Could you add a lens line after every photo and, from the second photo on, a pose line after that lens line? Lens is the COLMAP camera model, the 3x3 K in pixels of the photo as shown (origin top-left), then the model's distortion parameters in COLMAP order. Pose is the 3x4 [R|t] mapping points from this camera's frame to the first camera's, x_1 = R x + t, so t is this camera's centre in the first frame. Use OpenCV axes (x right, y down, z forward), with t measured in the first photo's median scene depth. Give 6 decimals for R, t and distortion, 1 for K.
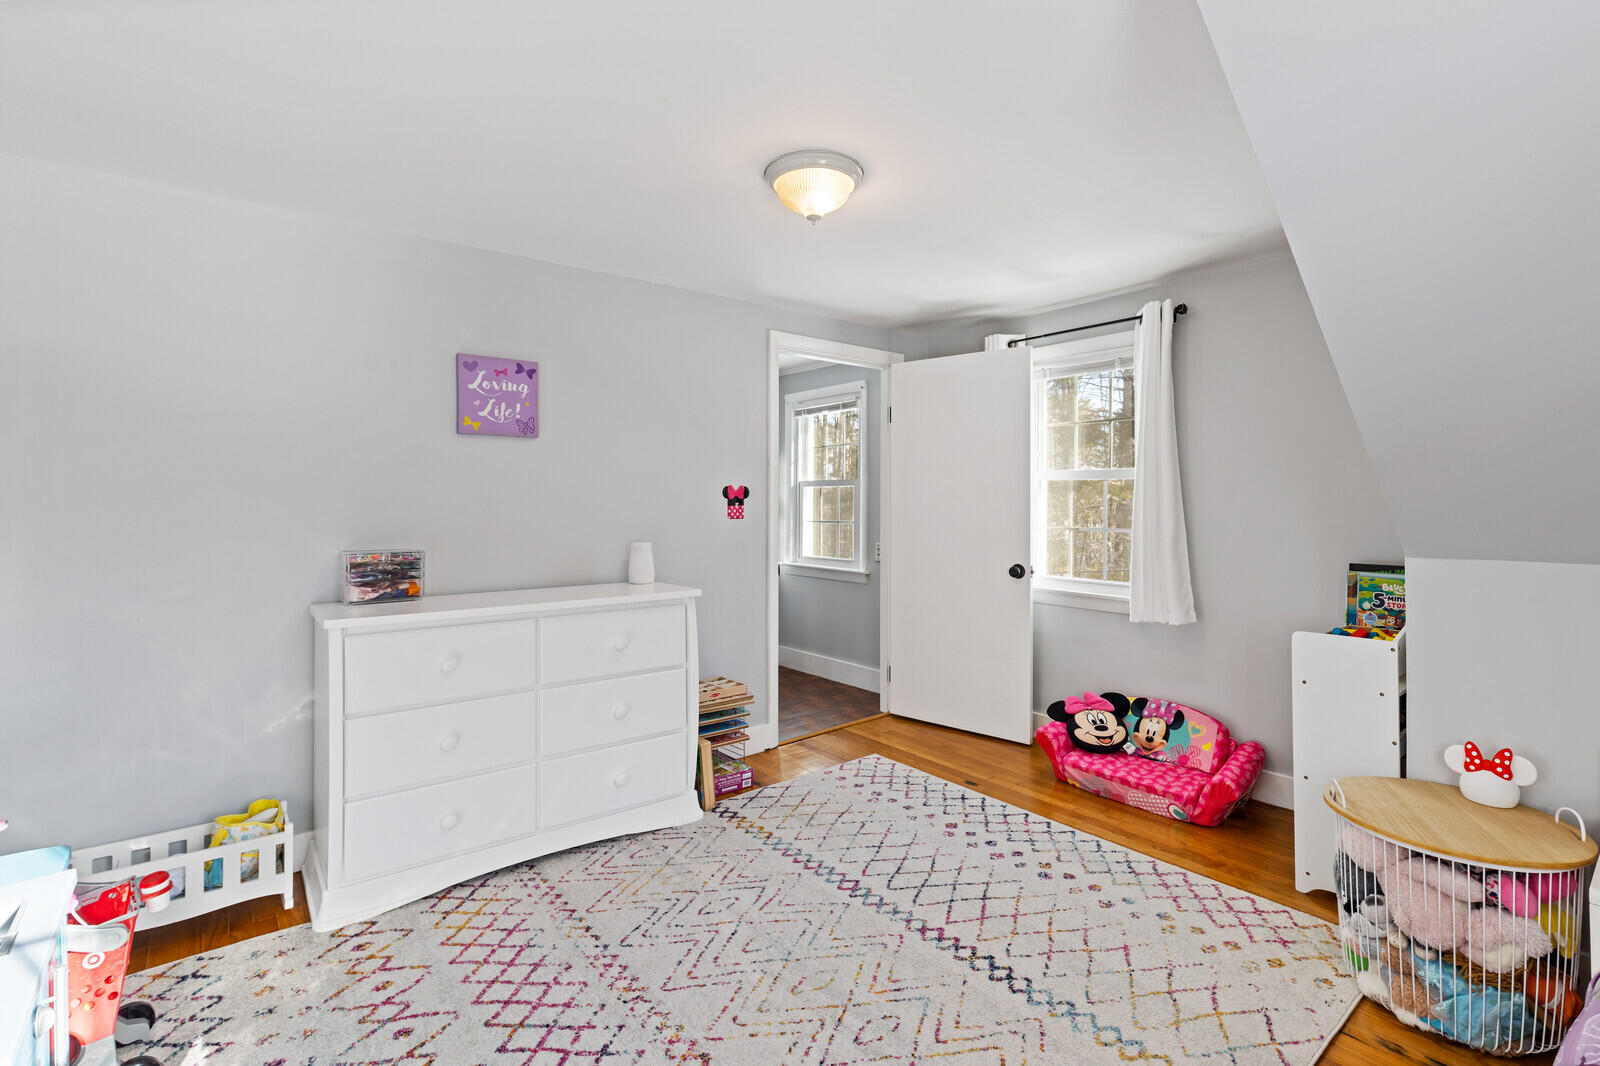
lens RADIAL K [[725.2, 0, 800.0], [0, 725.2, 533.0], [0, 0, 1]] dist [-0.001462, -0.000128]
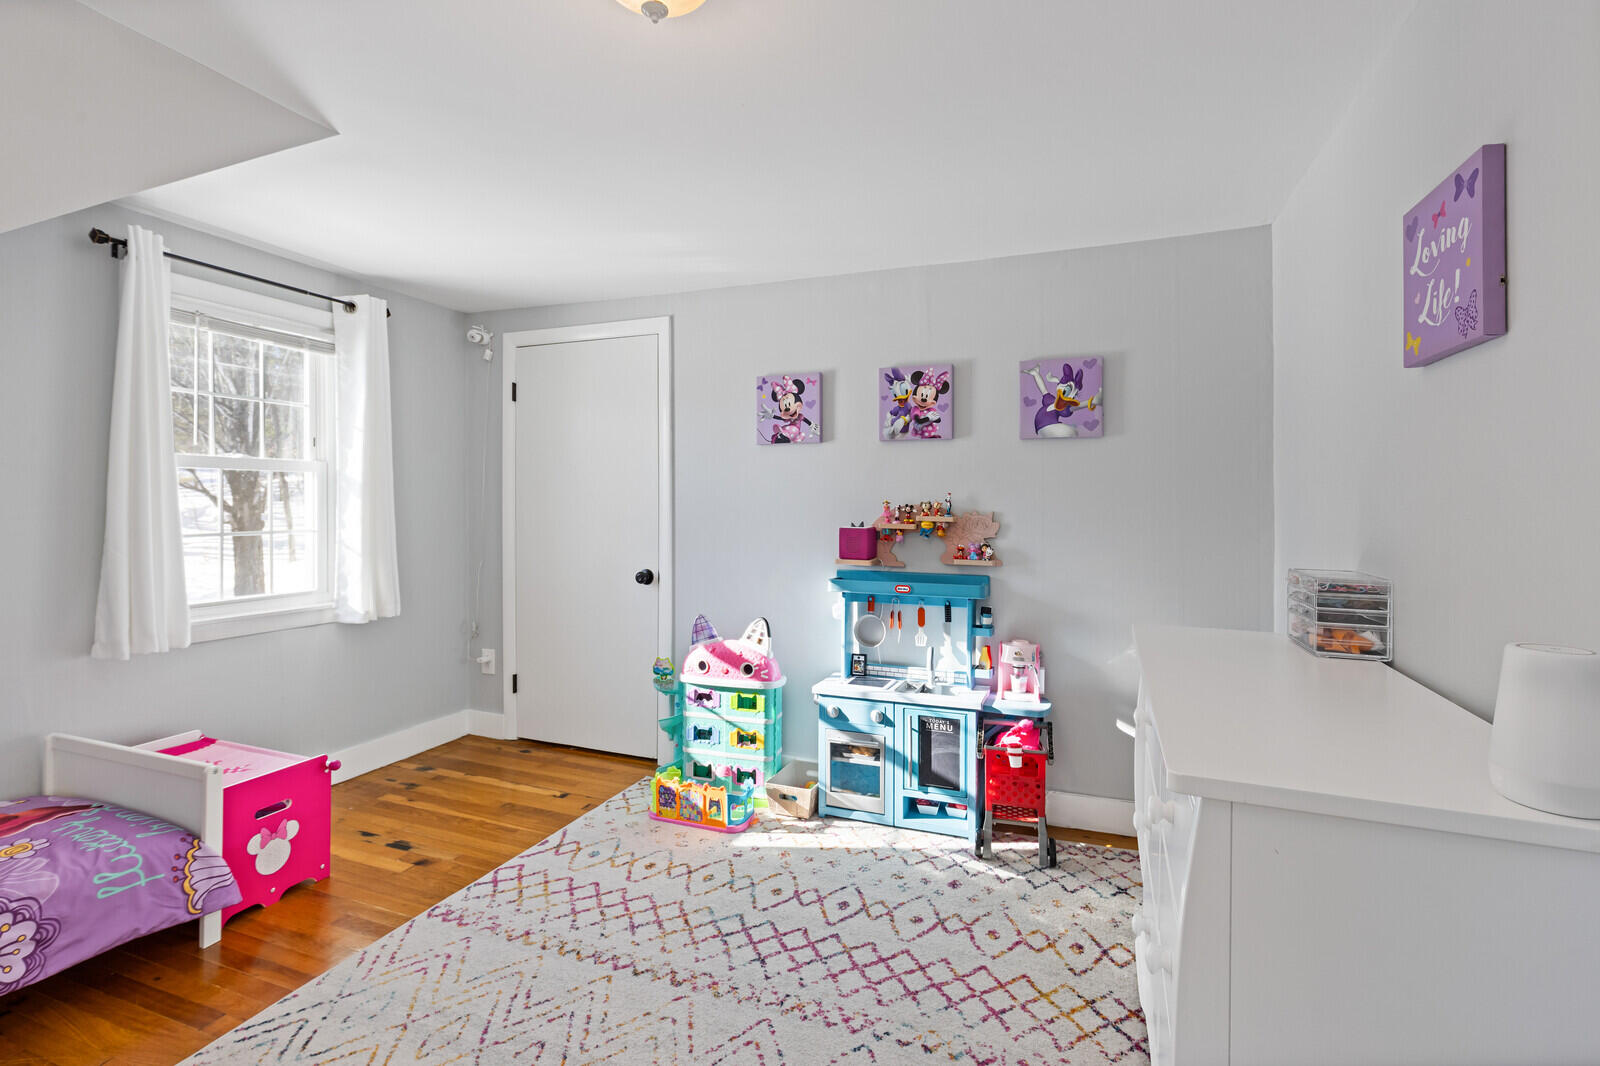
lens RADIAL K [[748.3, 0, 798.0], [0, 748.3, 529.7], [0, 0, 1]] dist [0.003700, 0.000173]
pose [[-0.863054, 0.019292, -0.504743, 0.253216], [-0.022796, 0.996765, 0.077075, -0.075038], [0.504597, 0.078026, -0.859822, 1.816828]]
